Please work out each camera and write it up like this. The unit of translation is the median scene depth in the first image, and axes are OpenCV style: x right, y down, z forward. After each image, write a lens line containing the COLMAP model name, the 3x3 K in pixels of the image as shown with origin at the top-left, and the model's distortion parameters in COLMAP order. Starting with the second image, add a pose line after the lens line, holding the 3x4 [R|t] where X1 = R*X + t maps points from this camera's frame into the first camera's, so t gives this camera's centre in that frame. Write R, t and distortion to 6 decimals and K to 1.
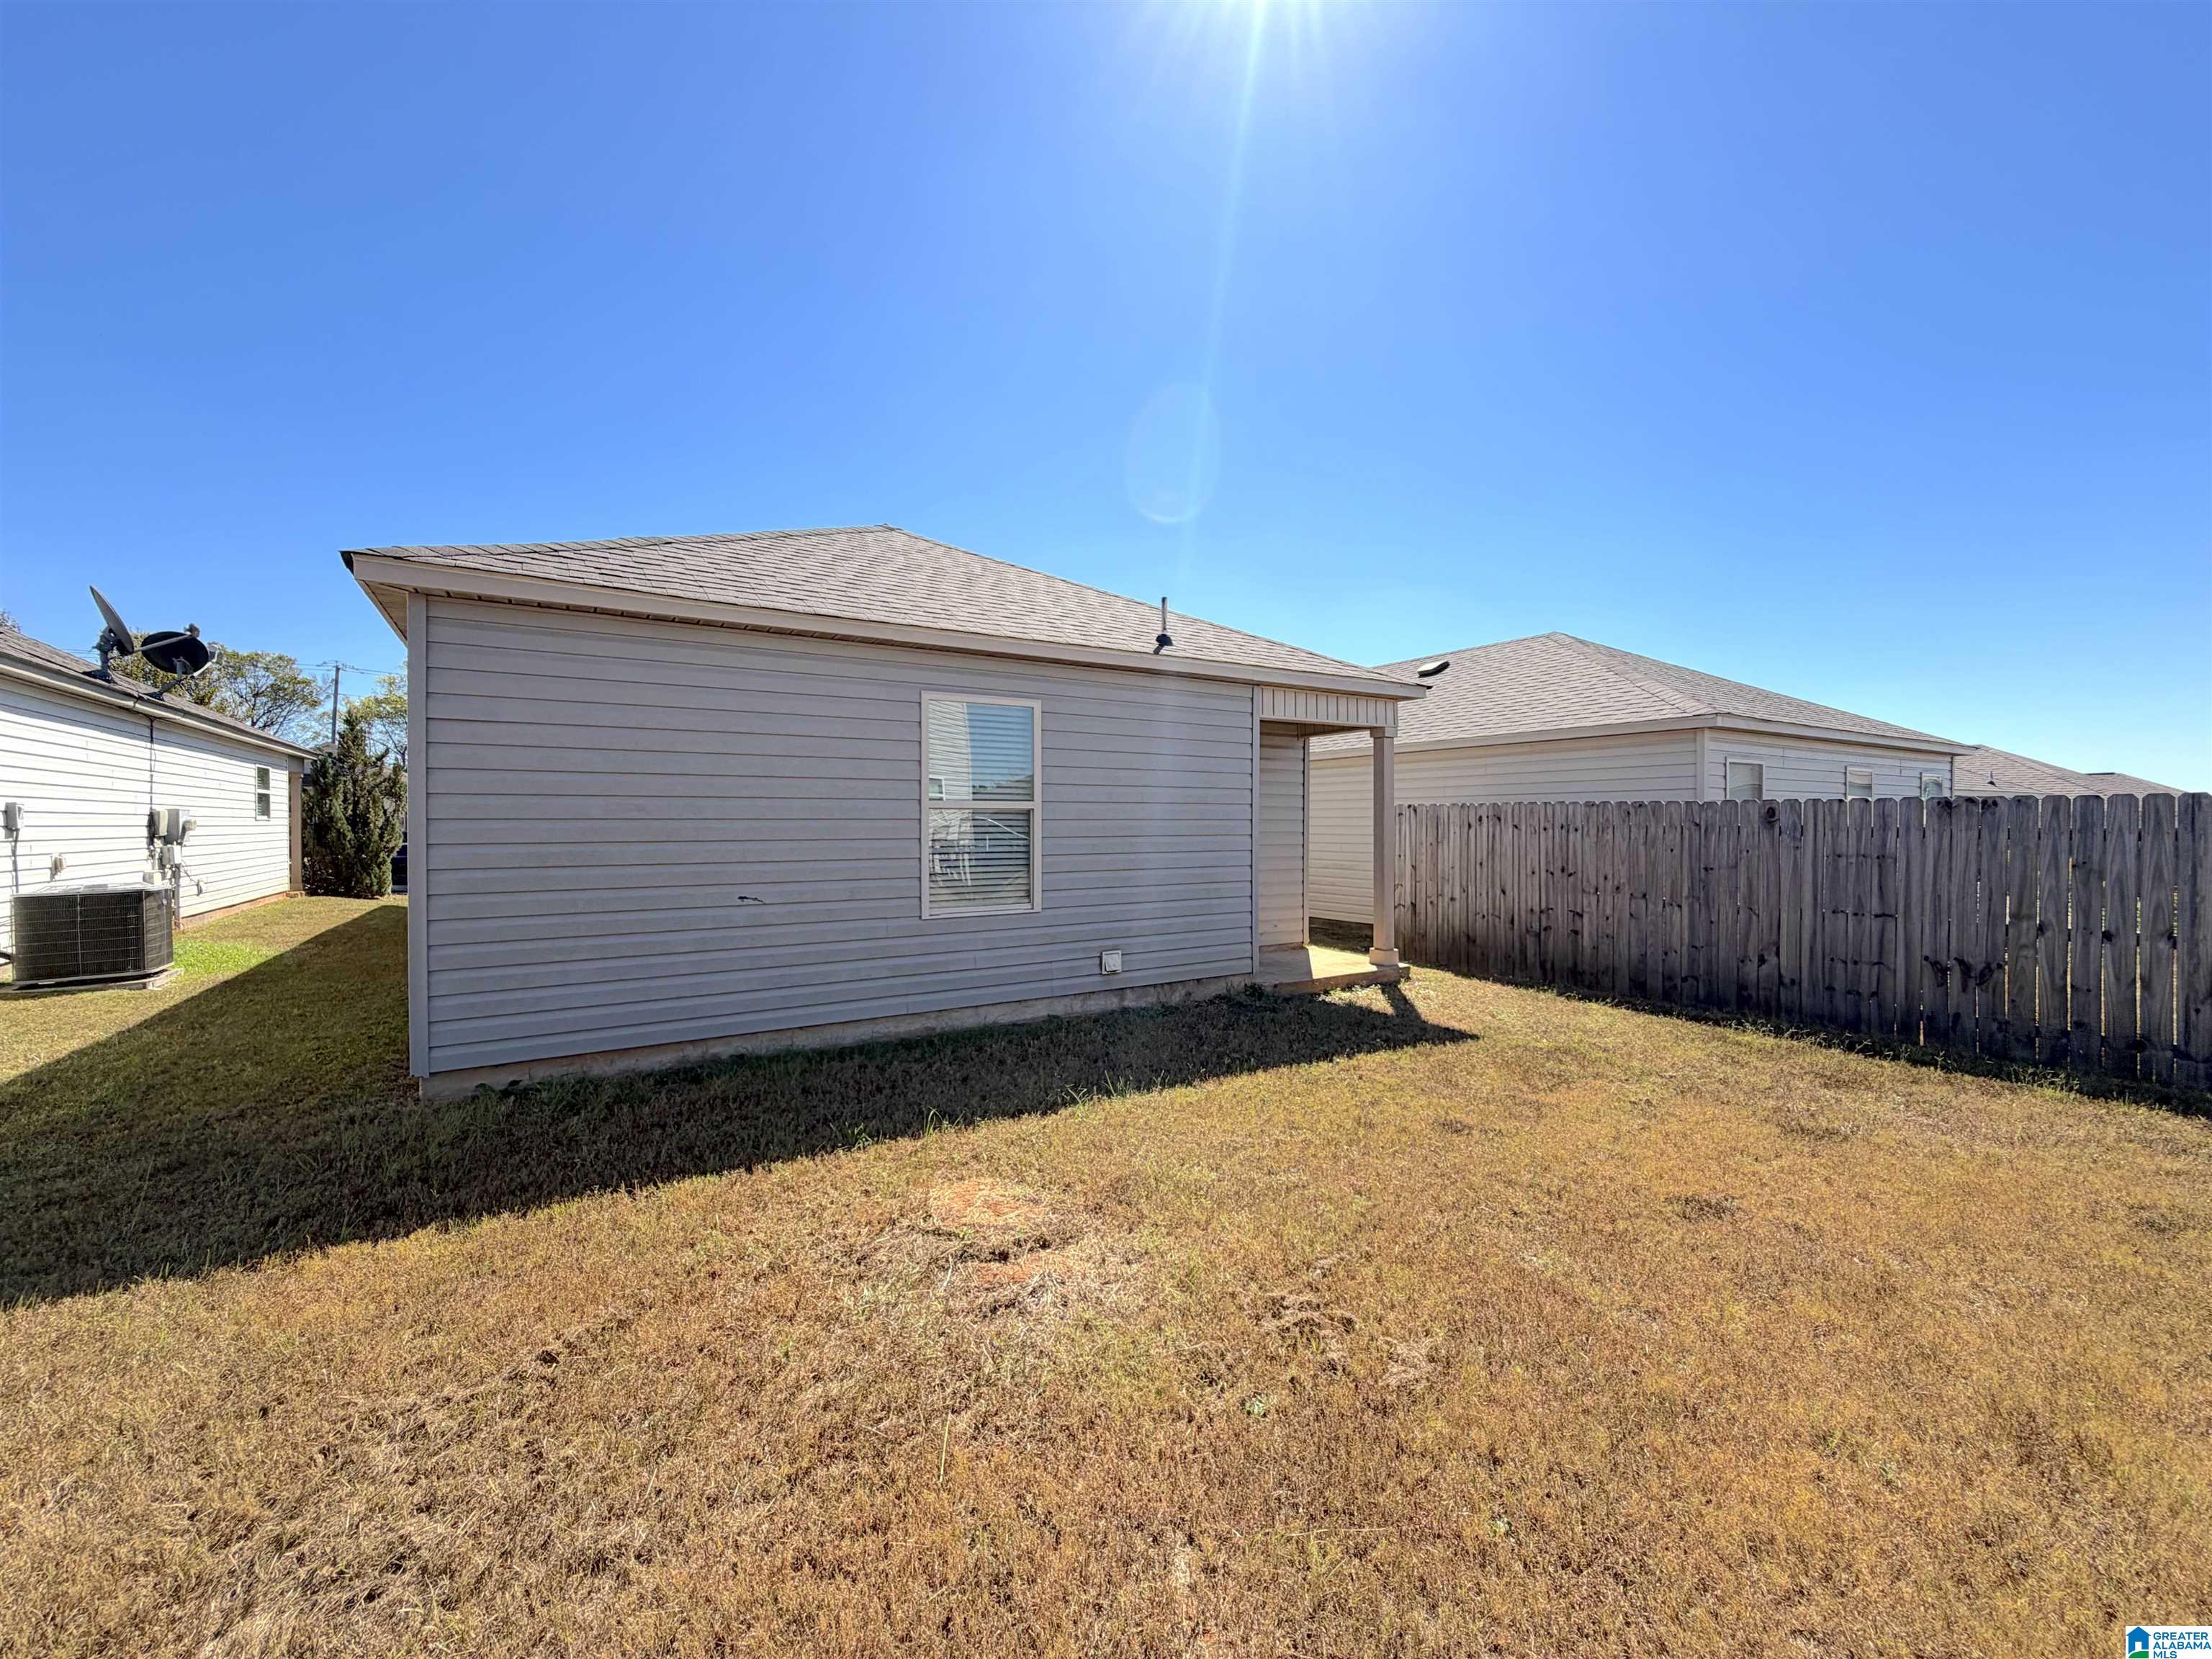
lens RADIAL K [[879.8, 0, 1088.9], [0, 879.8, 831.5], [0, 0, 1]] dist [-0.003391, -0.000096]
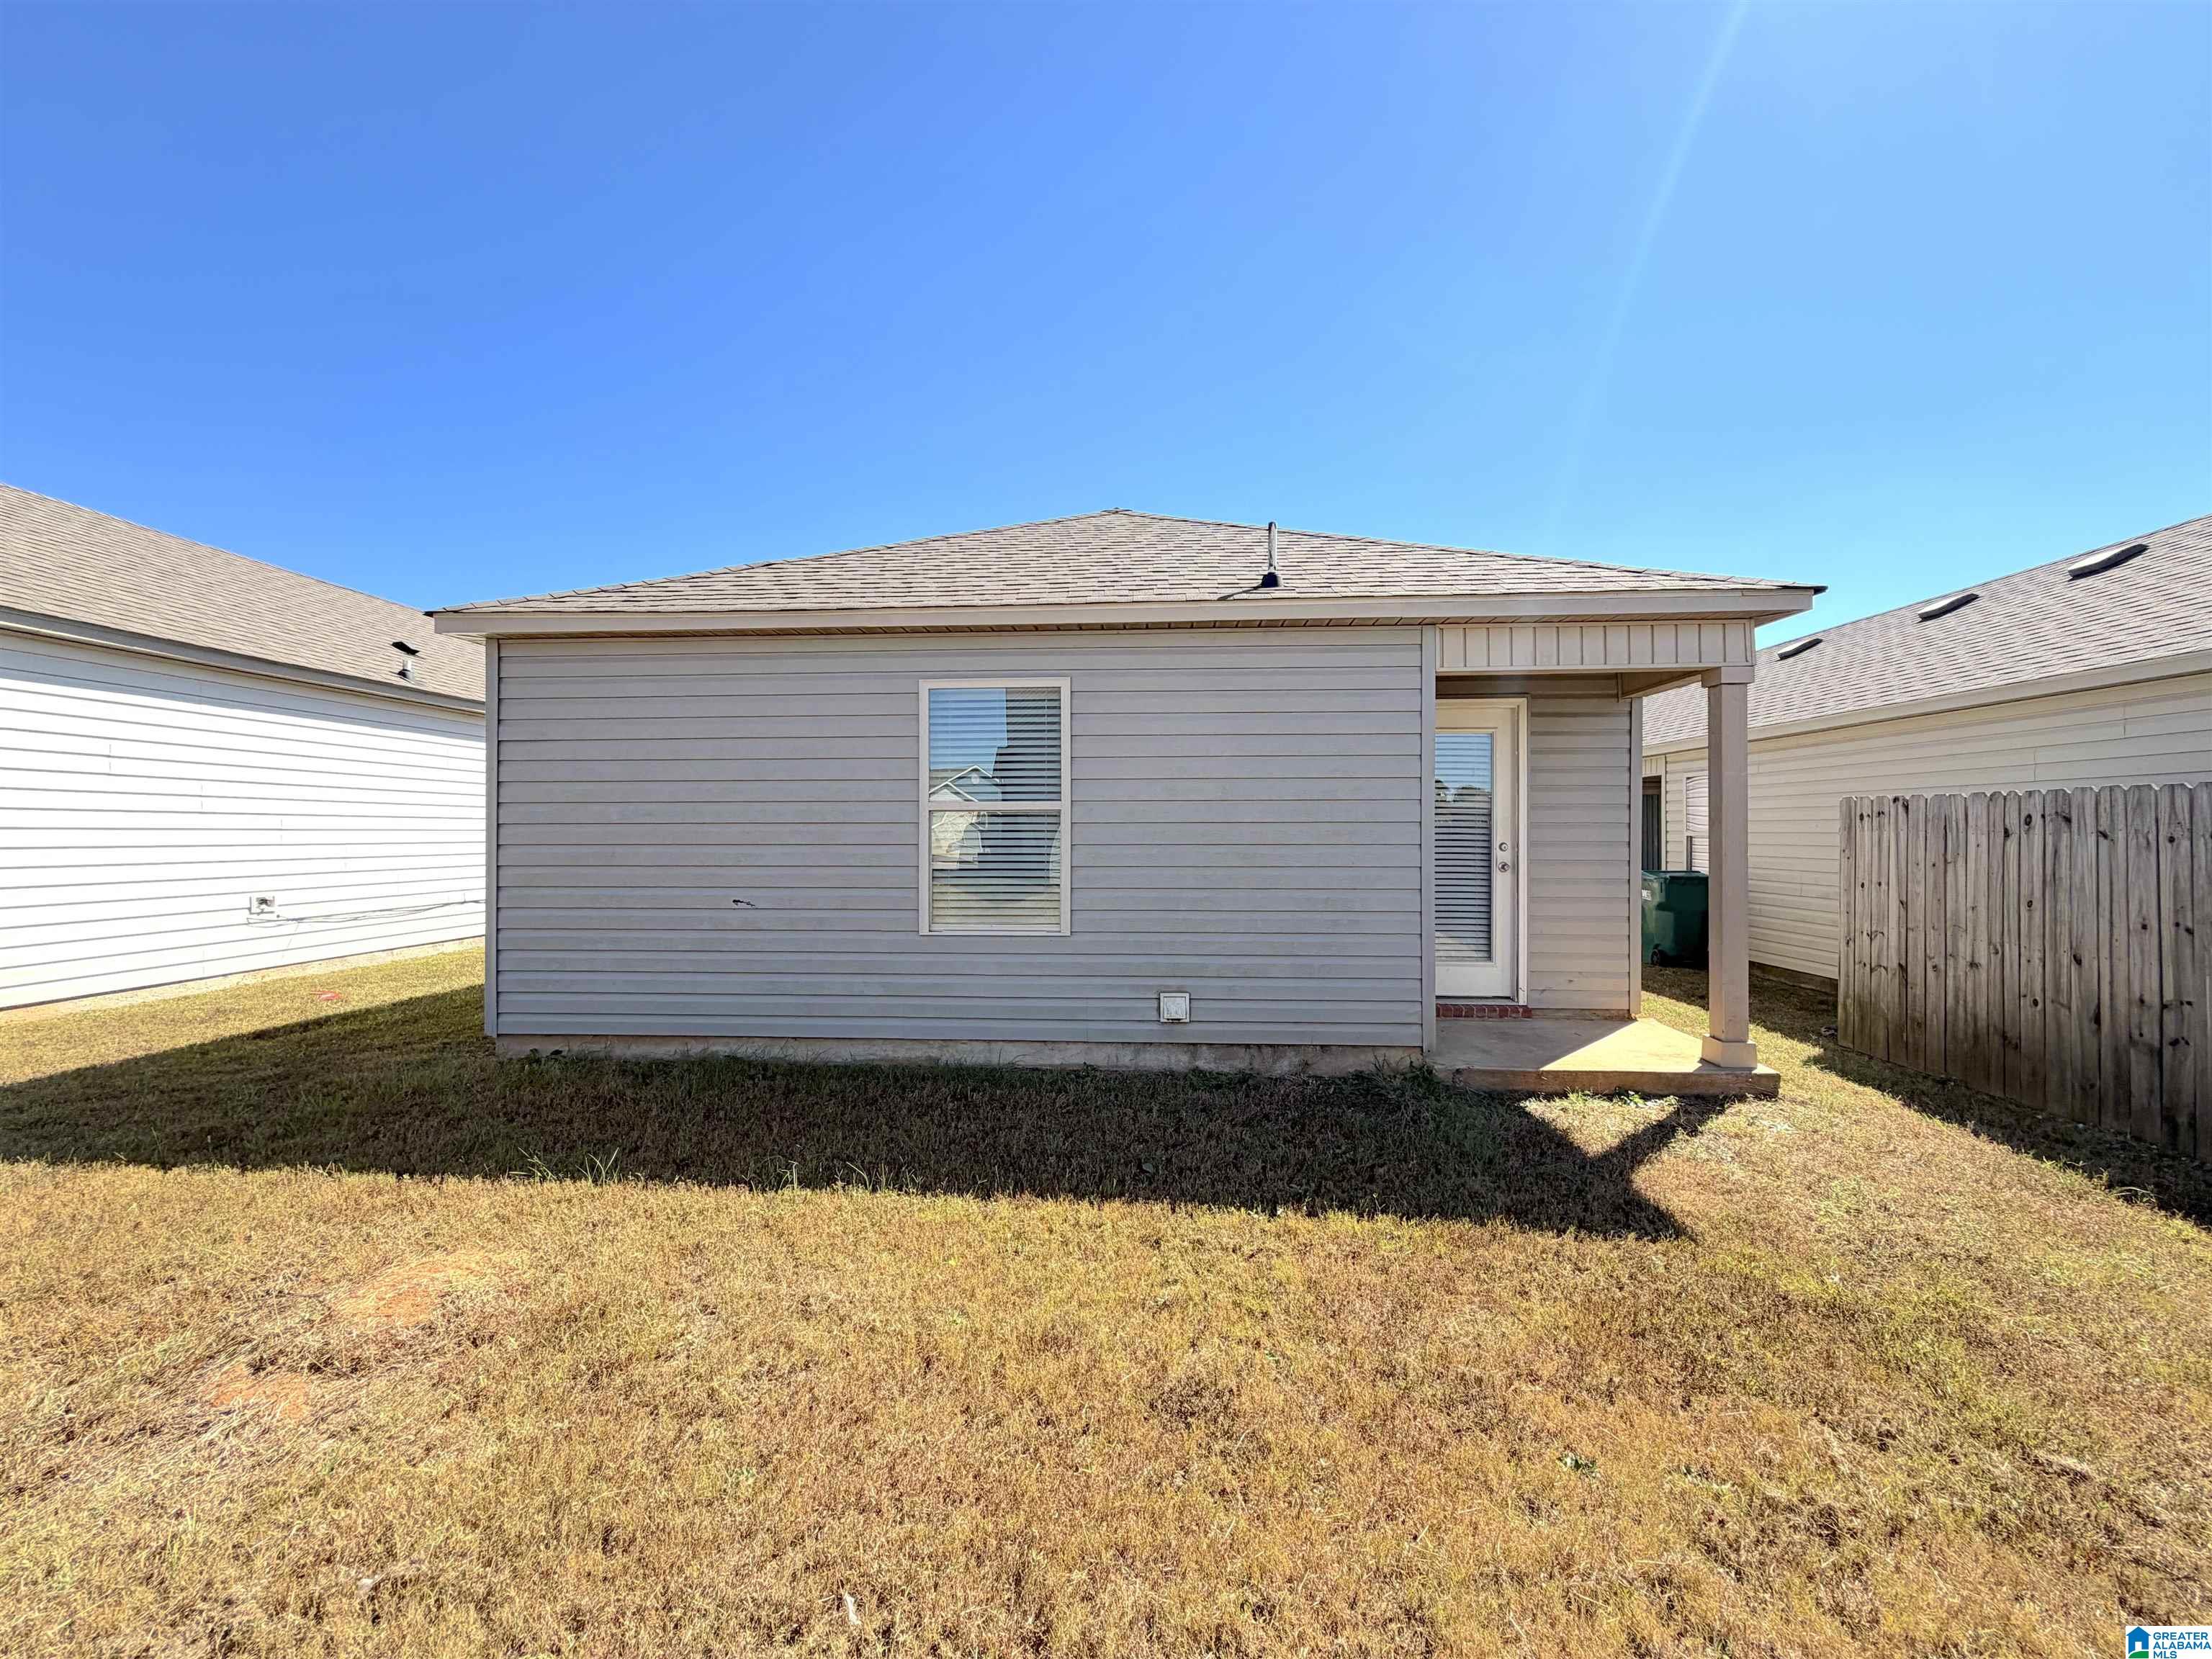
lens RADIAL K [[879.8, 0, 1088.4], [0, 879.8, 829.4], [0, 0, 1]] dist [-0.003391, -0.000096]
pose [[0.812895, 0.002182, -0.582406, 0.413526], [-0.006025, 0.999971, -0.004664, -0.003873], [0.582379, 0.007300, 0.812884, 0.327438]]
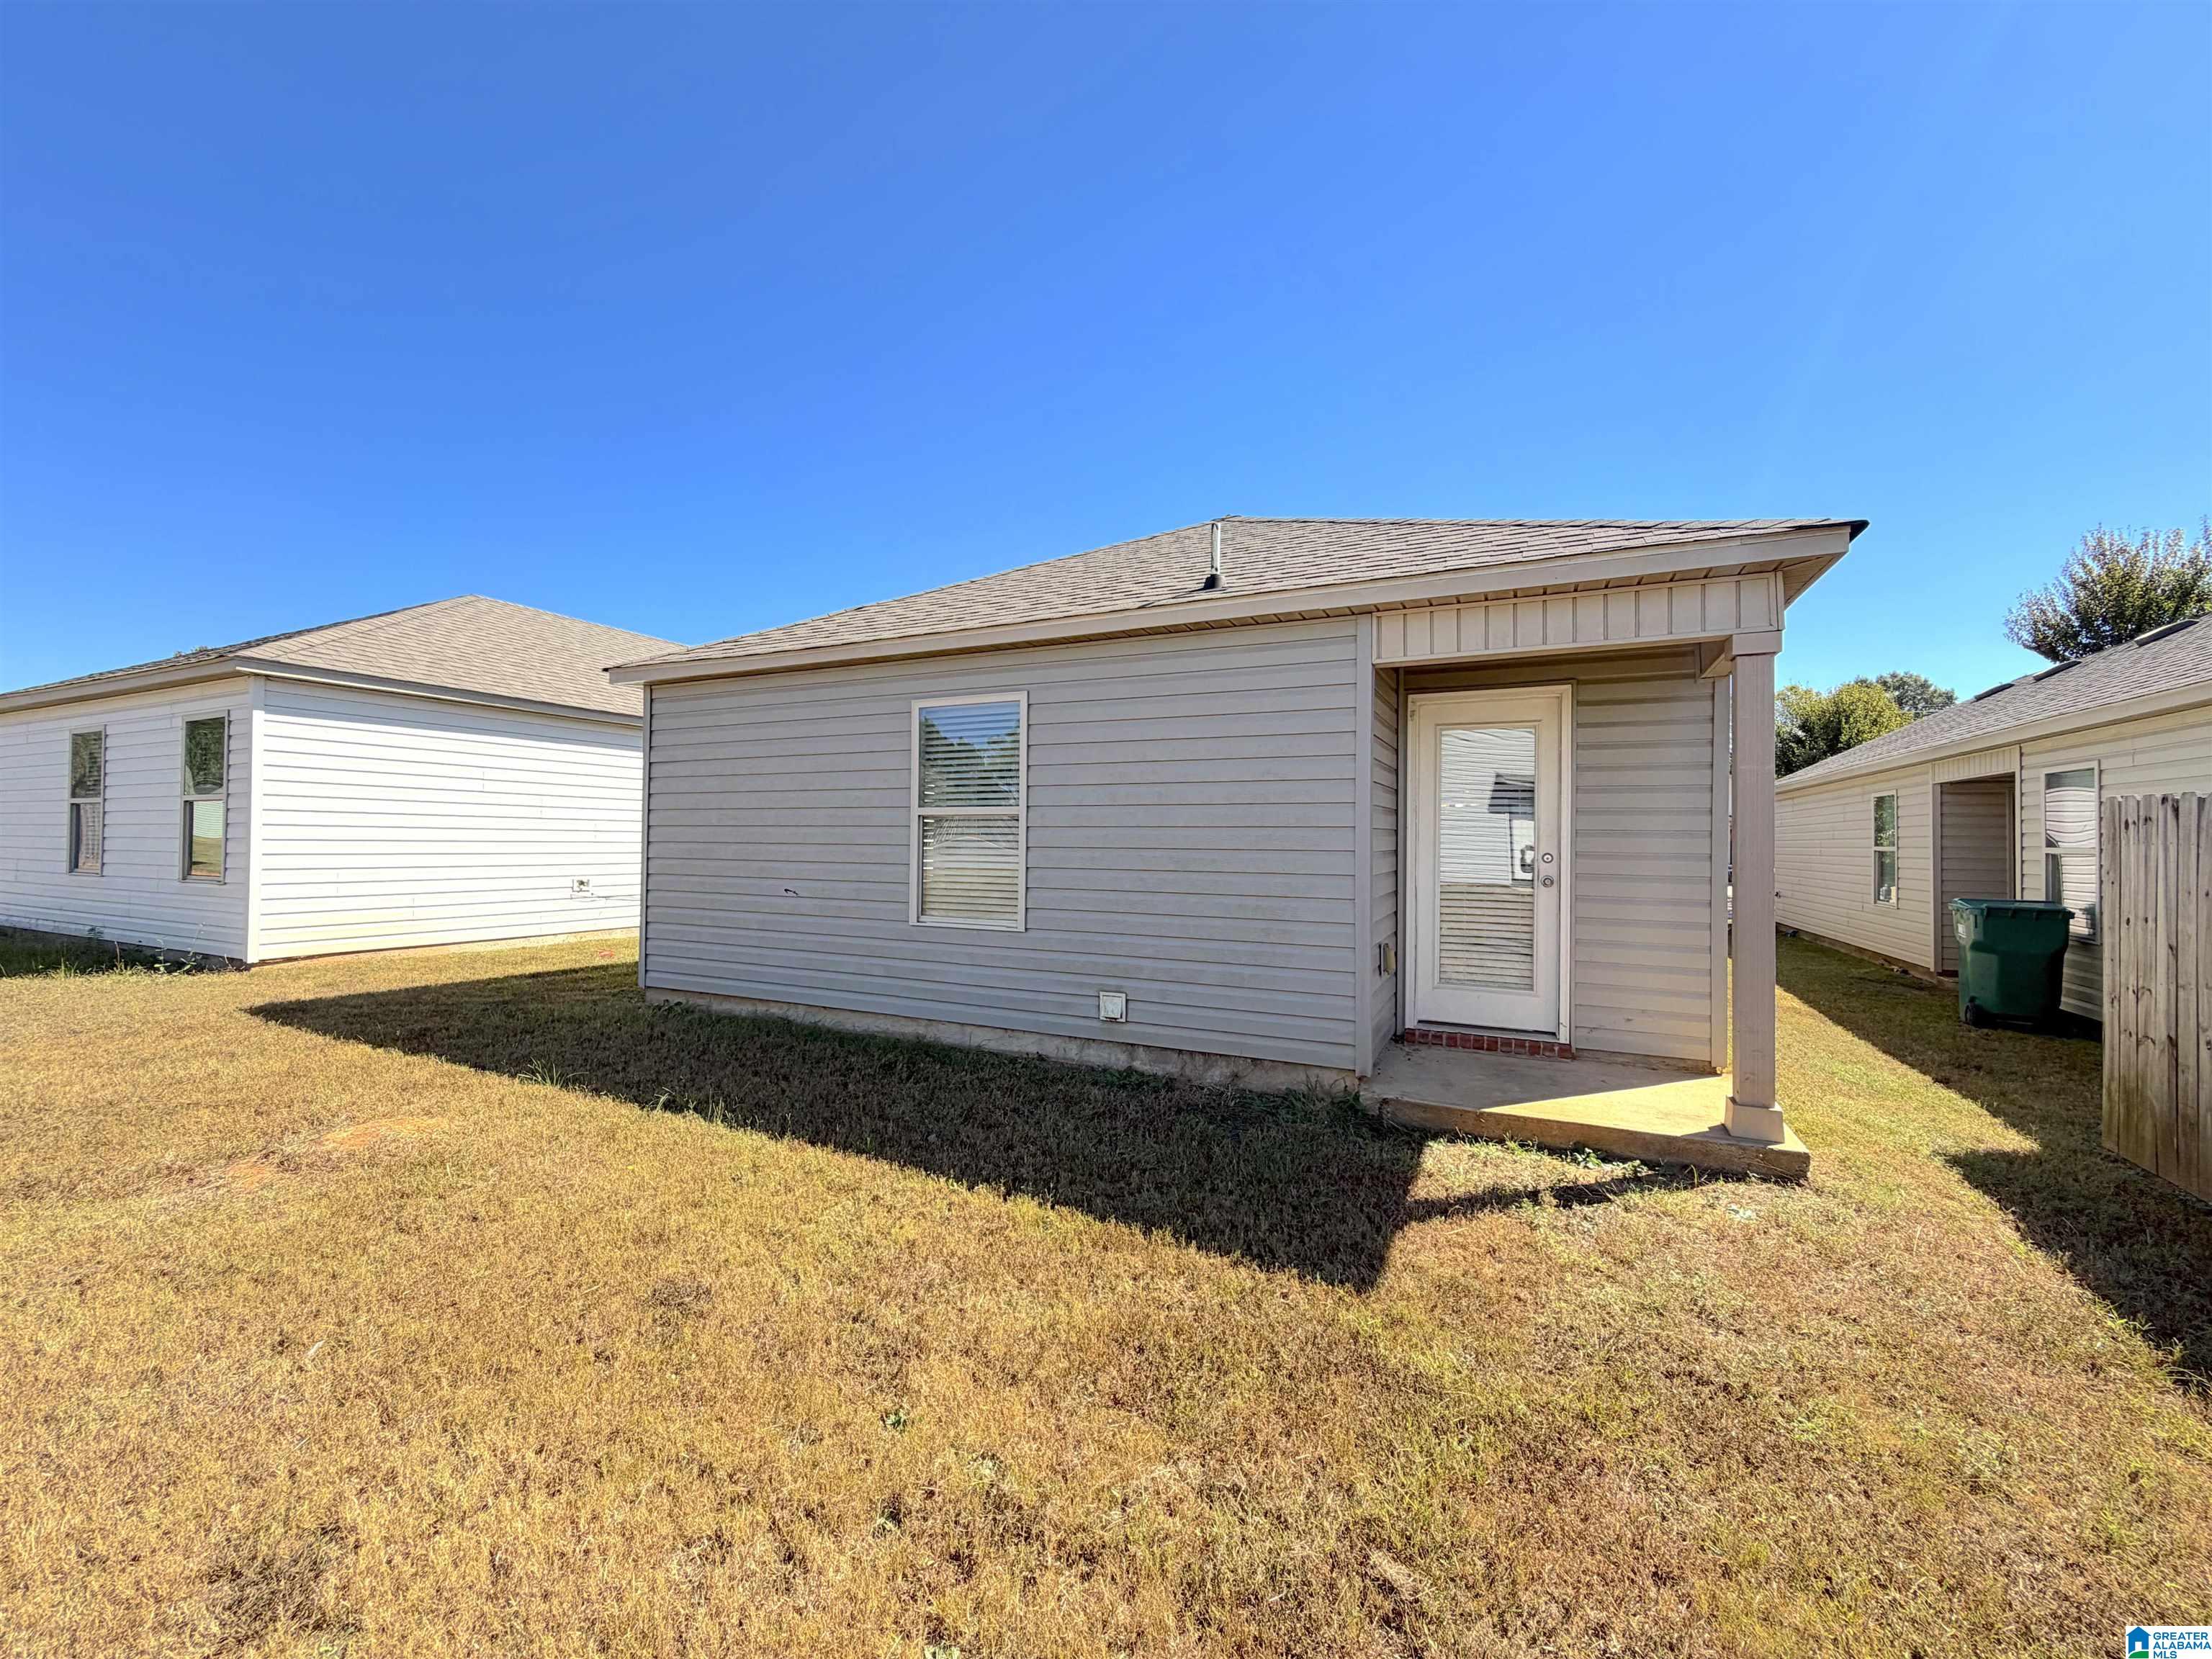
lens RADIAL K [[879.8, 0, 1086.8], [0, 879.8, 829.5], [0, 0, 1]] dist [-0.003391, -0.000096]
pose [[0.530237, -0.000696, -0.847849, 0.685858], [-0.017176, 0.999786, -0.011562, -0.001746], [0.847676, 0.020693, 0.530111, 0.556896]]
